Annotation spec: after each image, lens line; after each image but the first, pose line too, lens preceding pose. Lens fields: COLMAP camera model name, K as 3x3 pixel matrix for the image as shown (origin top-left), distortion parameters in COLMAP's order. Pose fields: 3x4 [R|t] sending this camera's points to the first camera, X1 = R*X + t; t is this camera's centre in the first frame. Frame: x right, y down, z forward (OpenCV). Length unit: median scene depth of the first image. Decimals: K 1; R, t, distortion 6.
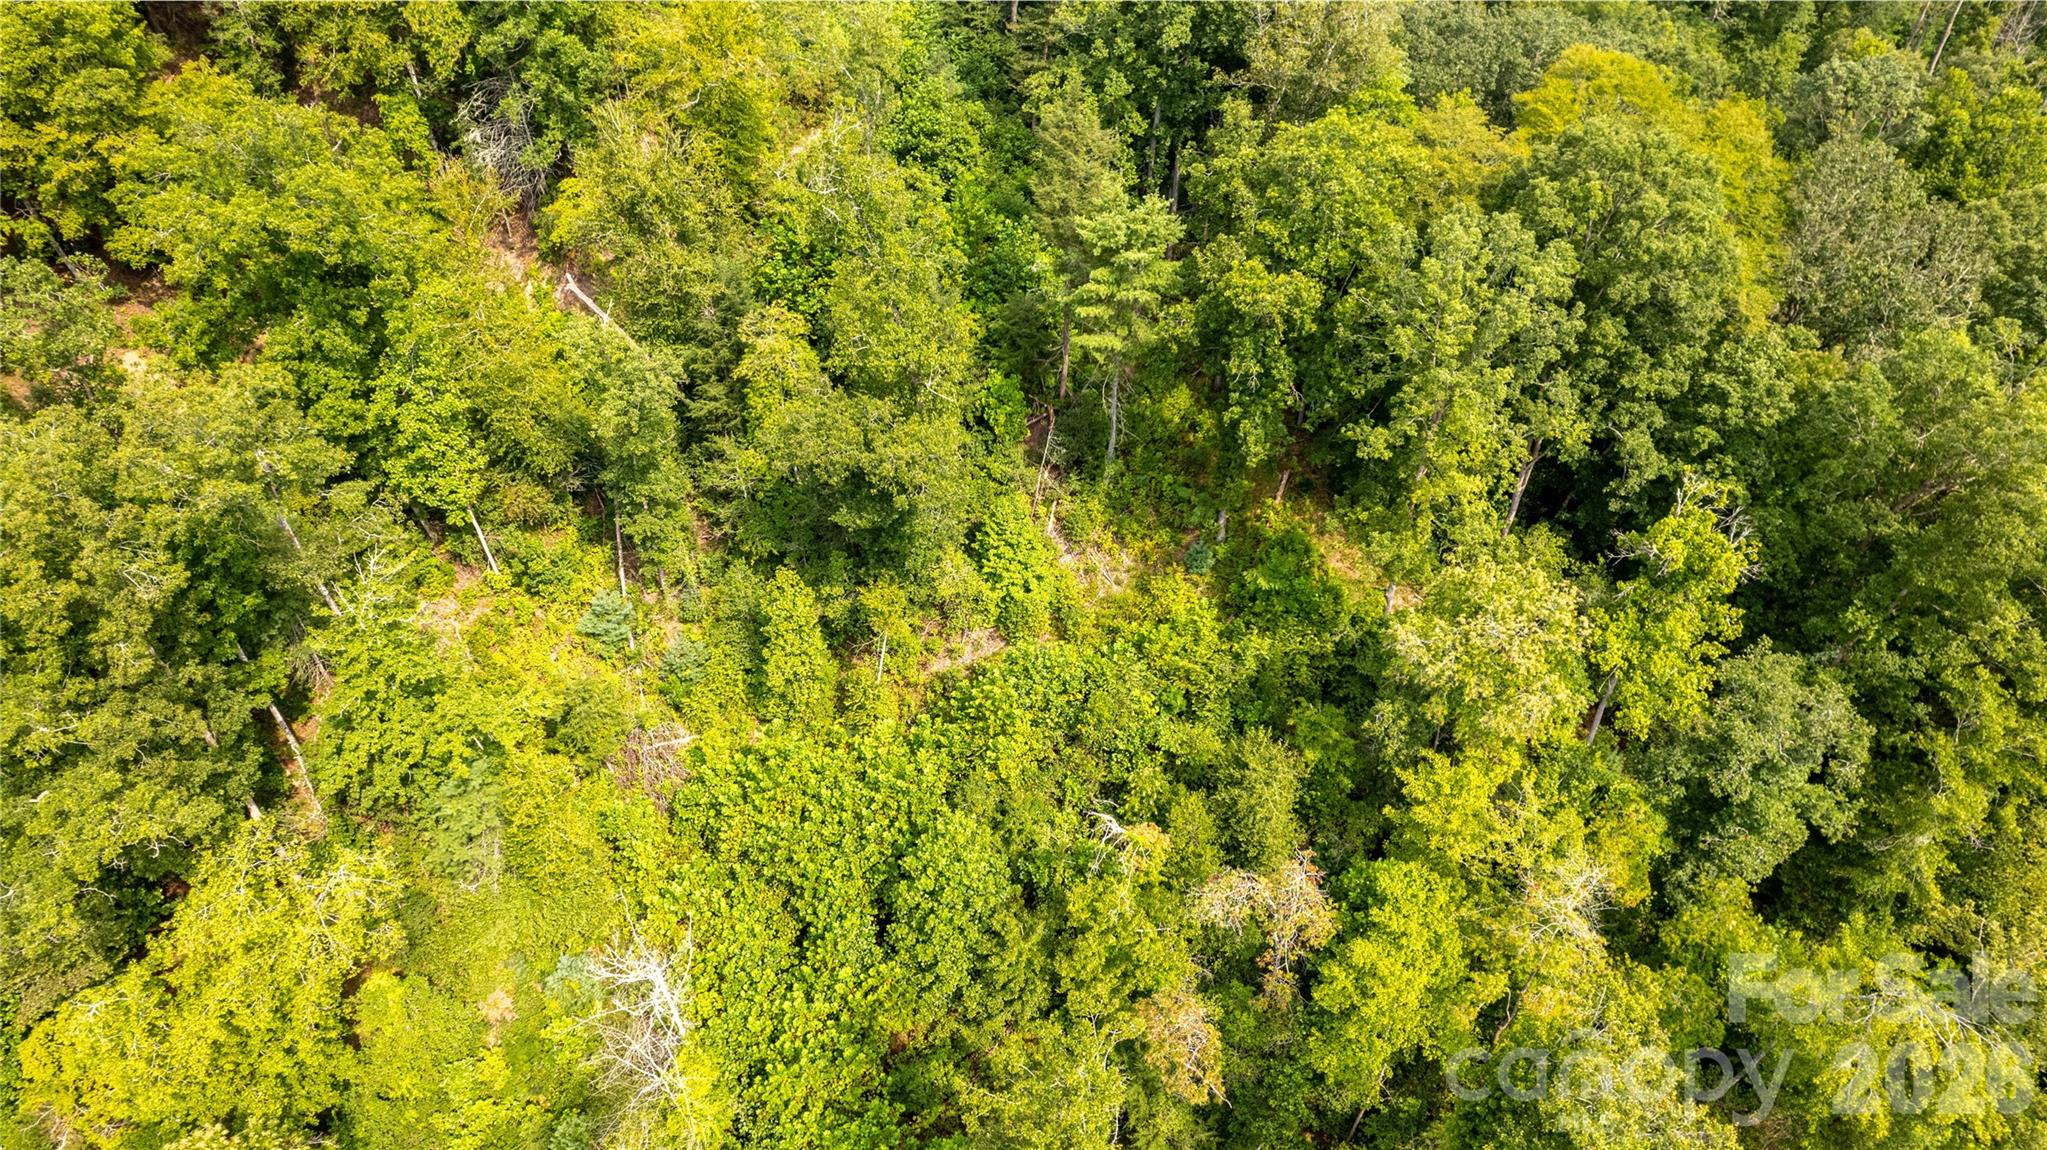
lens RADIAL K [[1309.2, 0, 1035.2], [0, 1309.2, 572.9], [0, 0, 1]] dist [-0.082780, 0.073173]
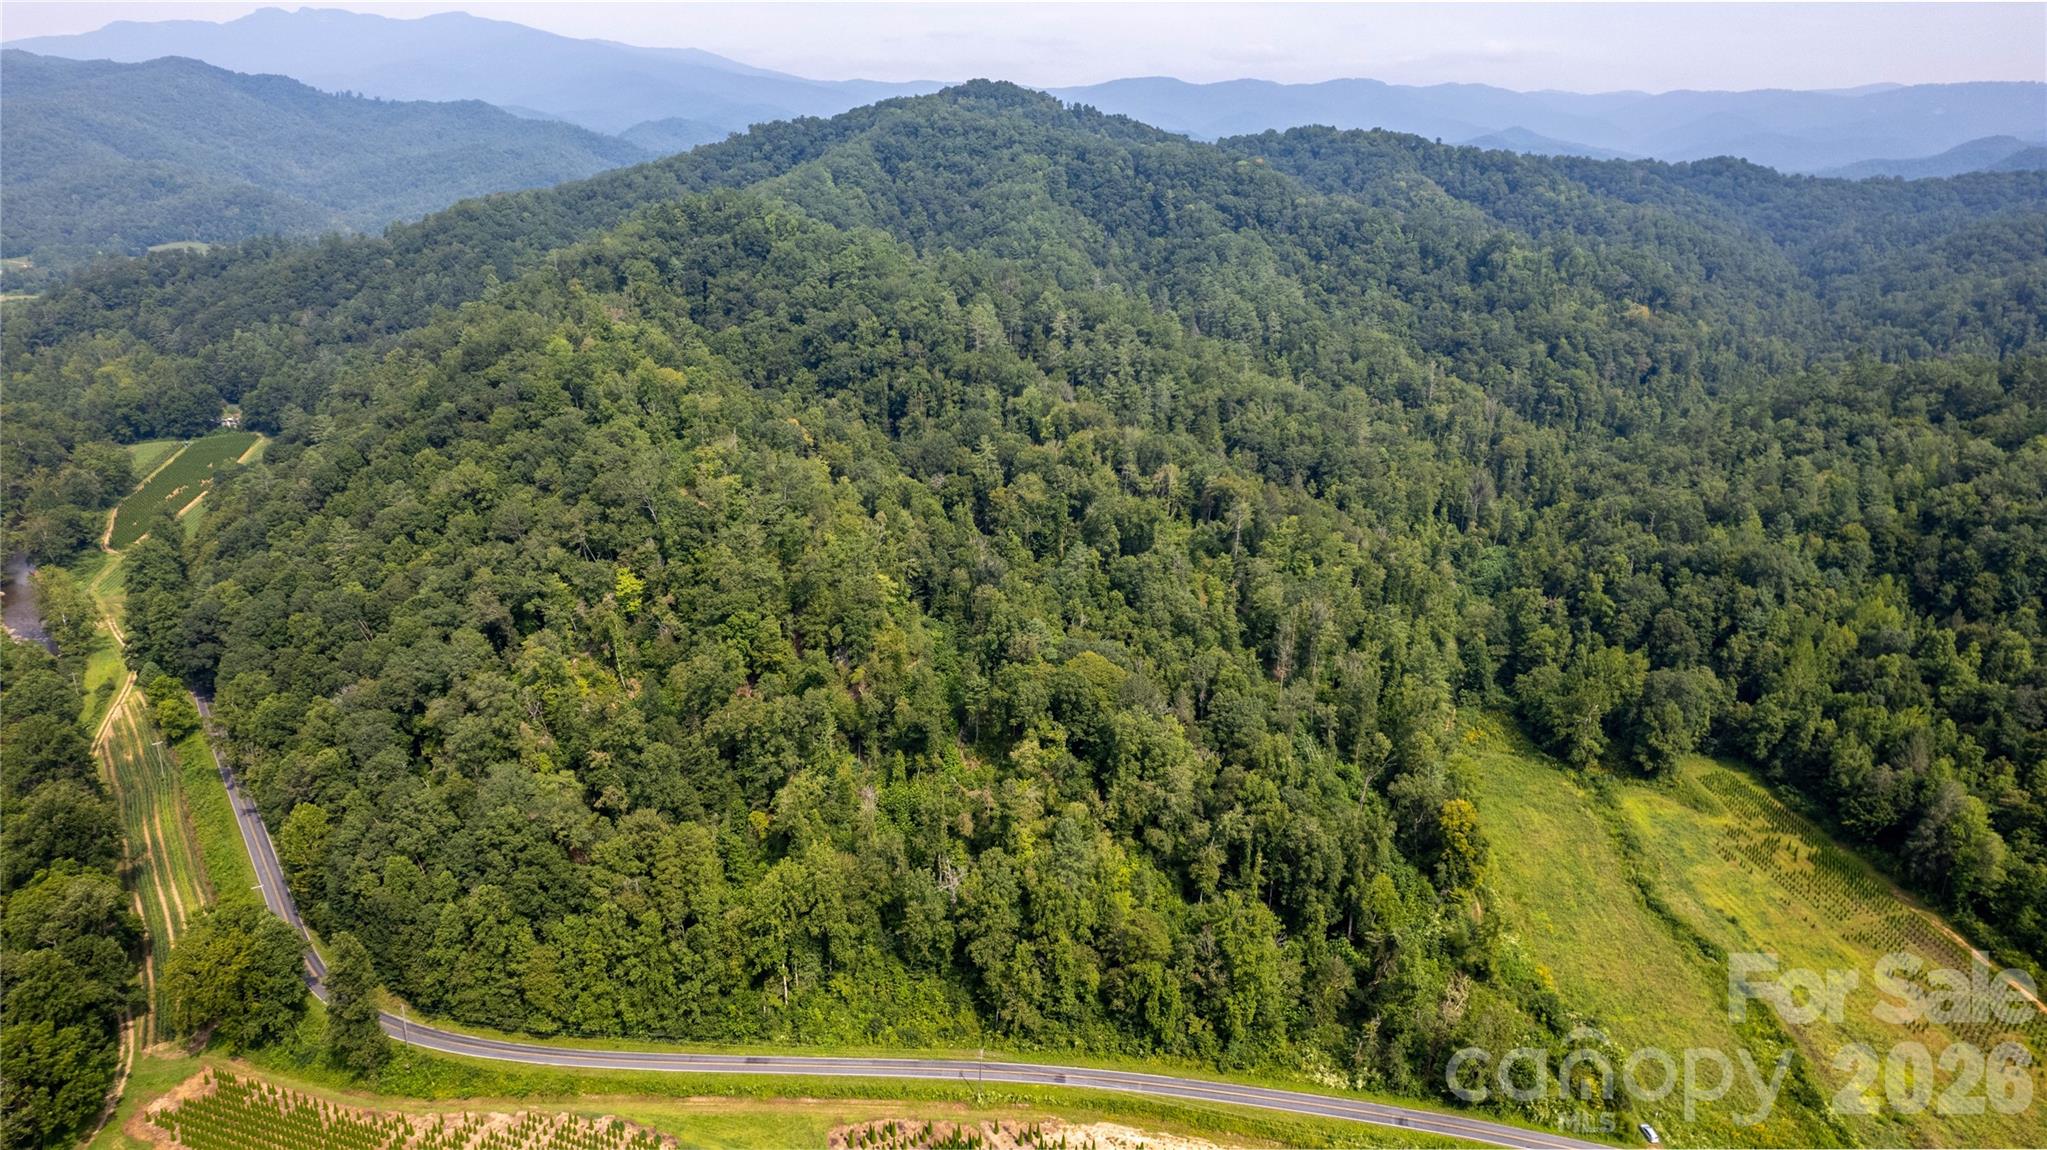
lens RADIAL K [[1309.2, 0, 1035.2], [0, 1309.2, 572.9], [0, 0, 1]] dist [-0.082780, 0.073173]
pose [[0.997358, 0.051633, -0.051091, 0.466275], [-0.068289, 0.906237, -0.417217, 1.260184], [0.024759, 0.419604, 0.907369, -3.273434]]
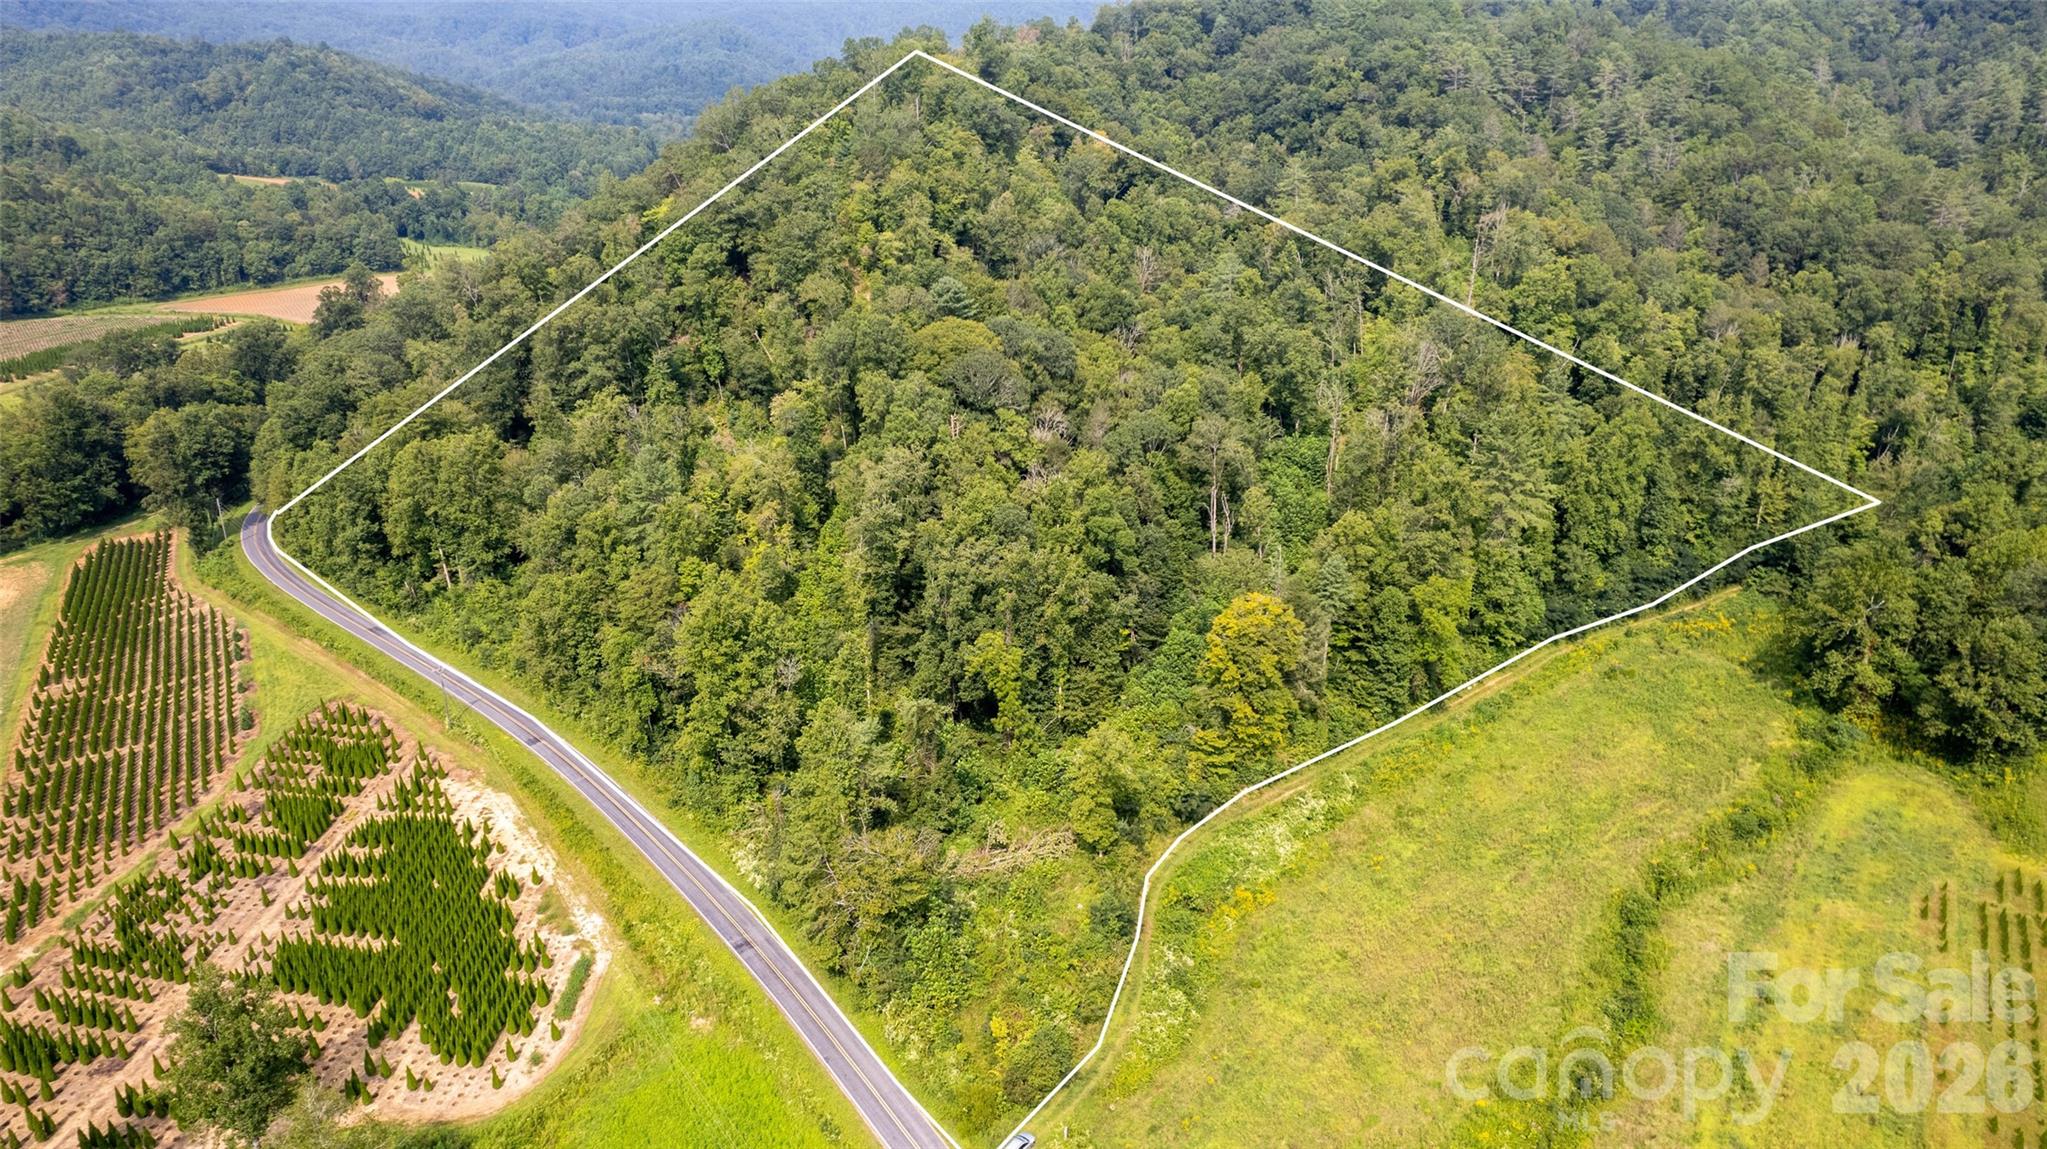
lens RADIAL K [[1309.2, 0, 1035.2], [0, 1309.2, 572.4], [0, 0, 1]] dist [-0.082780, 0.073173]
pose [[0.717645, 0.269569, -0.642120, 2.954593], [-0.473005, 0.865409, -0.165331, 0.657909], [0.511129, 0.422375, 0.748563, -1.213361]]
